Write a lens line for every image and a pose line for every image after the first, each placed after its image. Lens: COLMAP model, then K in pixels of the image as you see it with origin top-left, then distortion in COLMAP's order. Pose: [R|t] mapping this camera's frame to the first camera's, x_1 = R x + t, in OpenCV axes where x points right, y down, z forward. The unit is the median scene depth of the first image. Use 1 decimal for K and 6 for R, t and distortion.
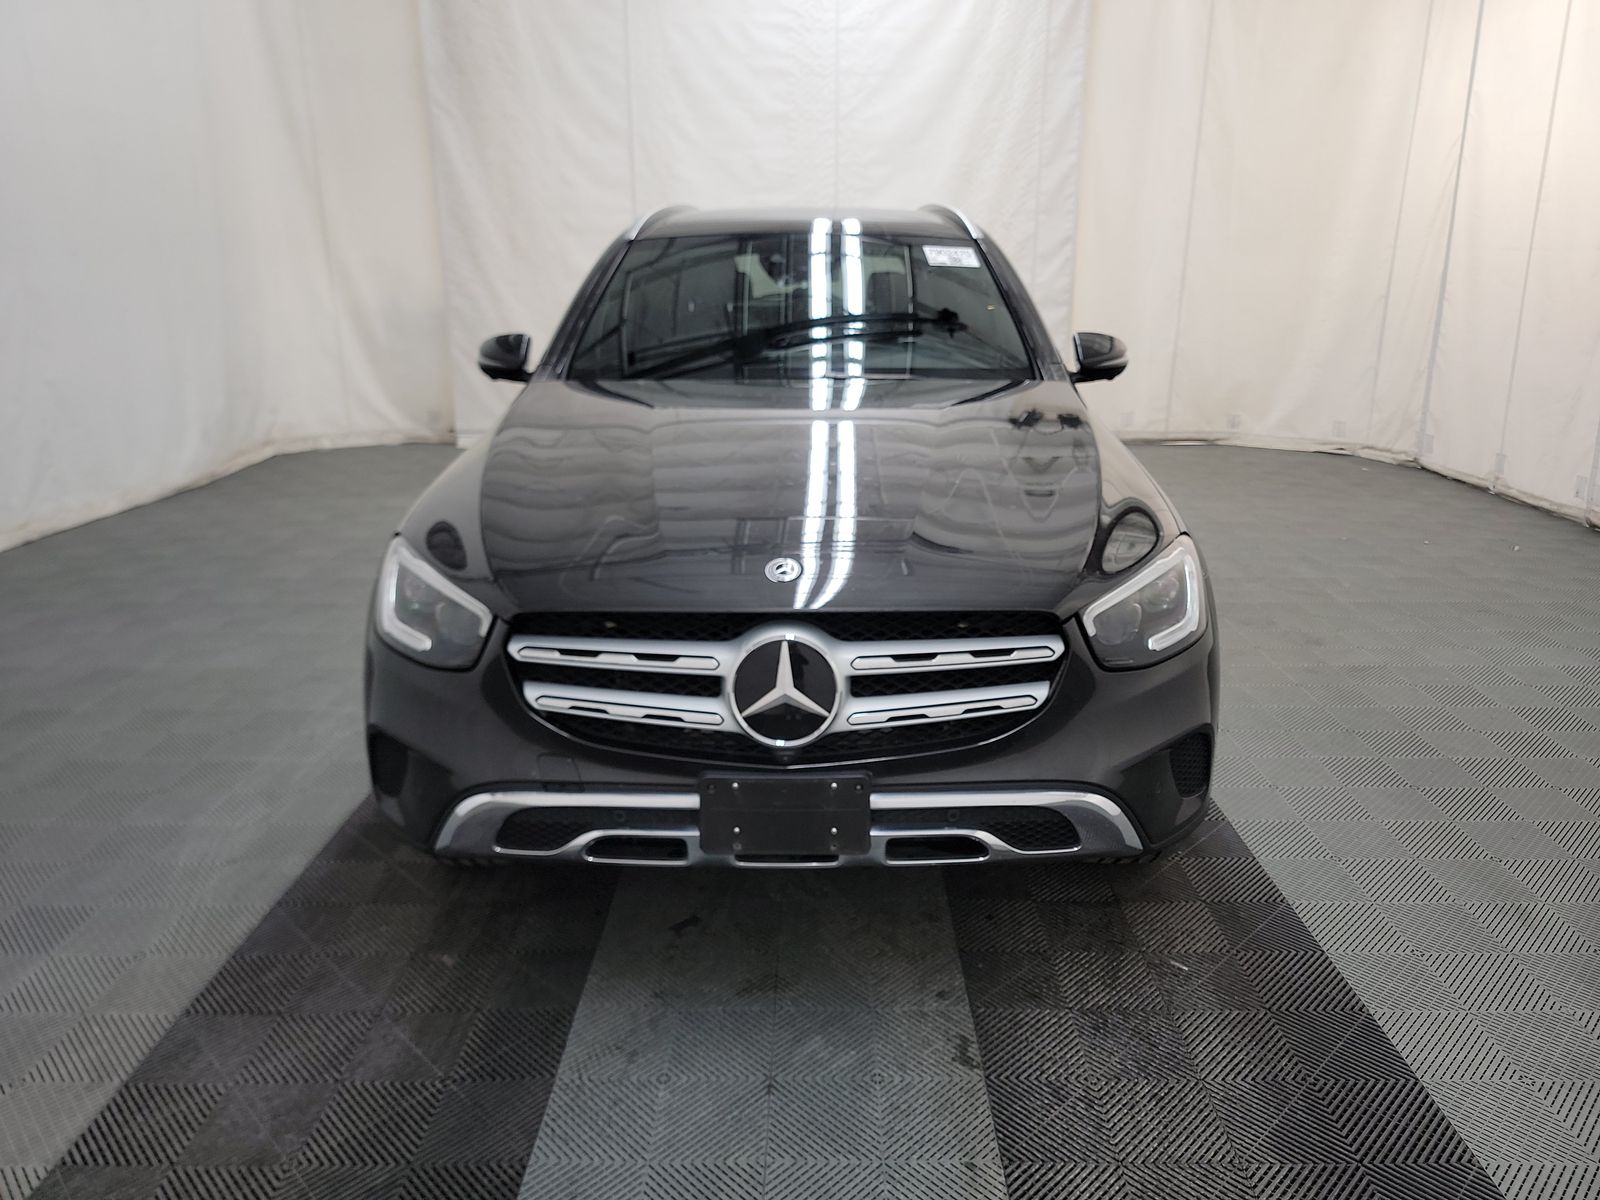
lens RADIAL K [[1123.7, 0, 808.9], [0, 1123.7, 585.6], [0, 0, 1]] dist [0.051856, -0.048547]
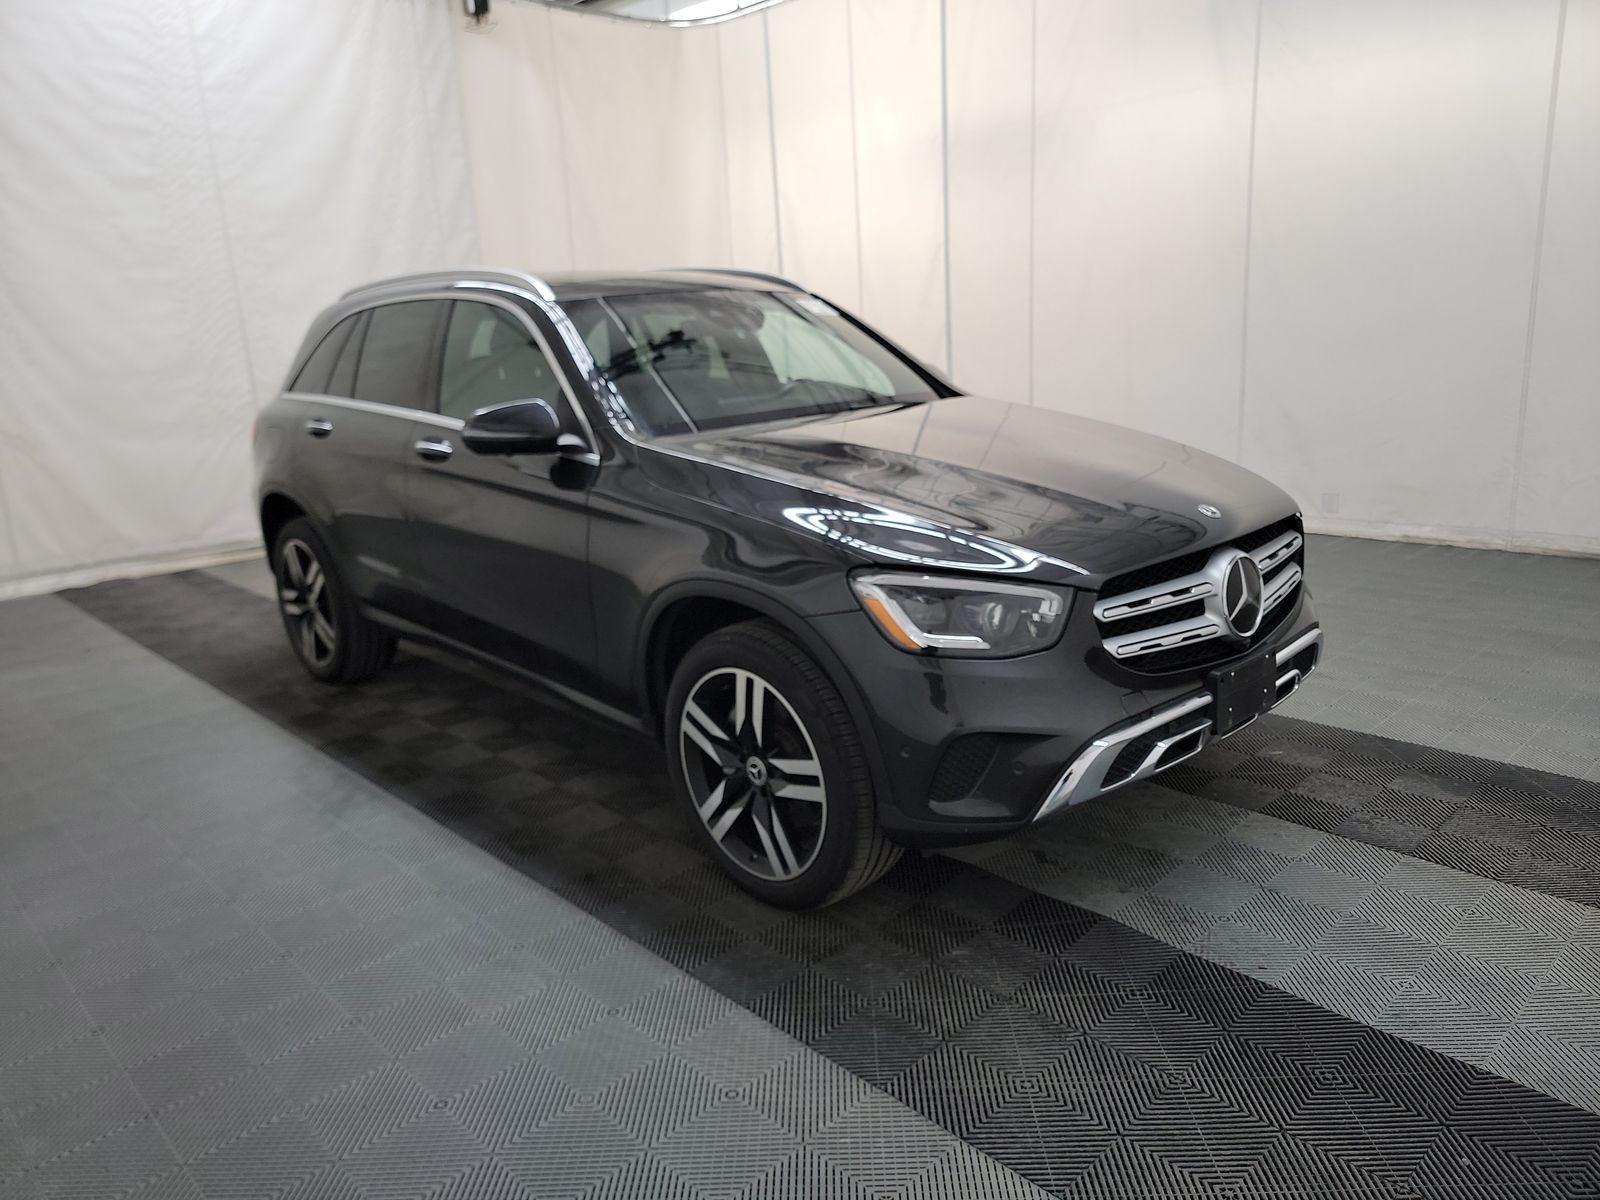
lens RADIAL K [[1123.7, 0, 809.3], [0, 1123.7, 609.8], [0, 0, 1]] dist [0.051856, -0.048547]
pose [[0.719203, -0.206962, 0.663260, -1.188350], [0.241425, 0.969563, 0.040753, -0.063385], [-0.651507, 0.130818, 0.747279, 0.306213]]
